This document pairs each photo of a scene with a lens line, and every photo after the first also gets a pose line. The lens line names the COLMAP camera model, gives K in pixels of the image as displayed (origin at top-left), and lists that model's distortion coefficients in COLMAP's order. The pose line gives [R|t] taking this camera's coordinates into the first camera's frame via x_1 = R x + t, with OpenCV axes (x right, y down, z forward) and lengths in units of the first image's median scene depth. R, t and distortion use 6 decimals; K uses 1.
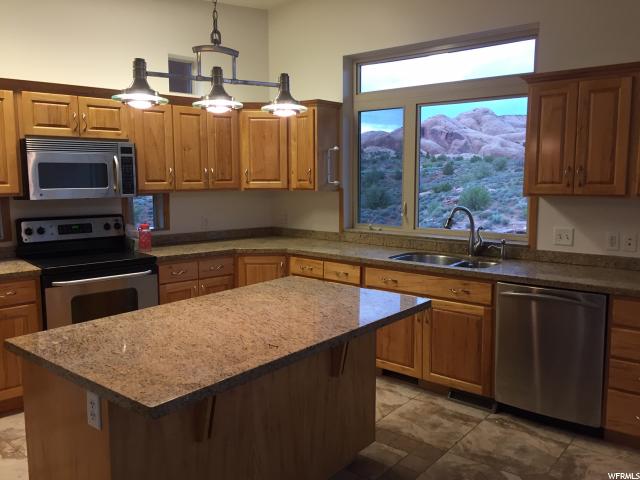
lens RADIAL K [[545.7, 0, 317.9], [0, 545.7, 238.6], [0, 0, 1]] dist [0.046764, -0.051397]
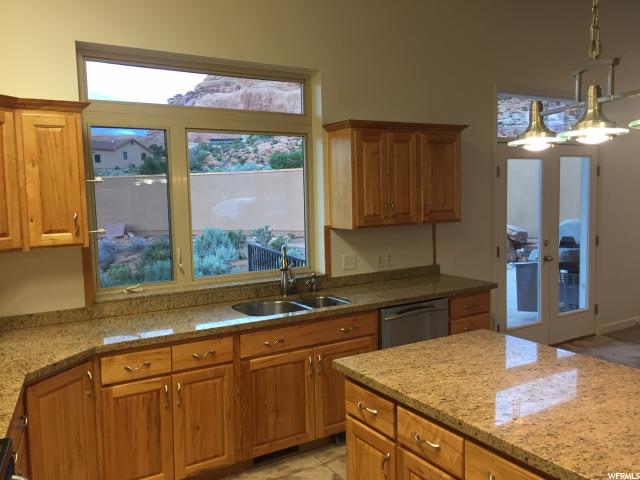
lens RADIAL K [[545.7, 0, 319.8], [0, 545.7, 239.2], [0, 0, 1]] dist [0.046764, -0.051397]
pose [[0.327939, -0.085608, 0.940812, -0.712066], [0.135335, 0.989871, 0.042898, -0.120466], [-0.934955, 0.113256, 0.336203, 0.746016]]
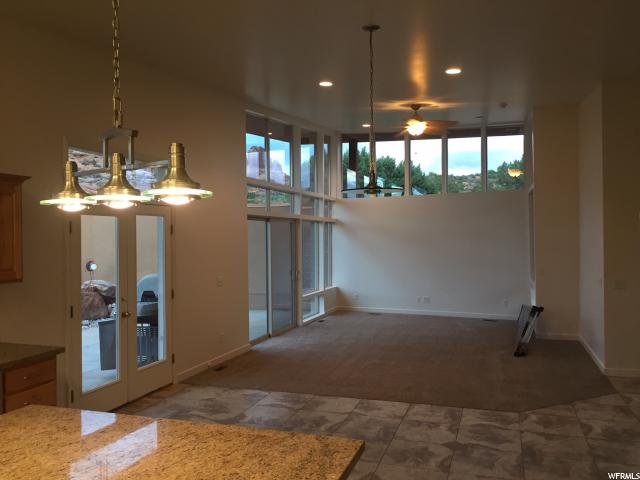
lens RADIAL K [[545.7, 0, 317.8], [0, 545.7, 241.4], [0, 0, 1]] dist [0.046764, -0.051397]
pose [[-0.358416, 0.002555, 0.933558, -0.696148], [0.121472, 0.991623, 0.043922, -0.121035], [-0.925625, 0.129143, -0.355724, 0.683644]]
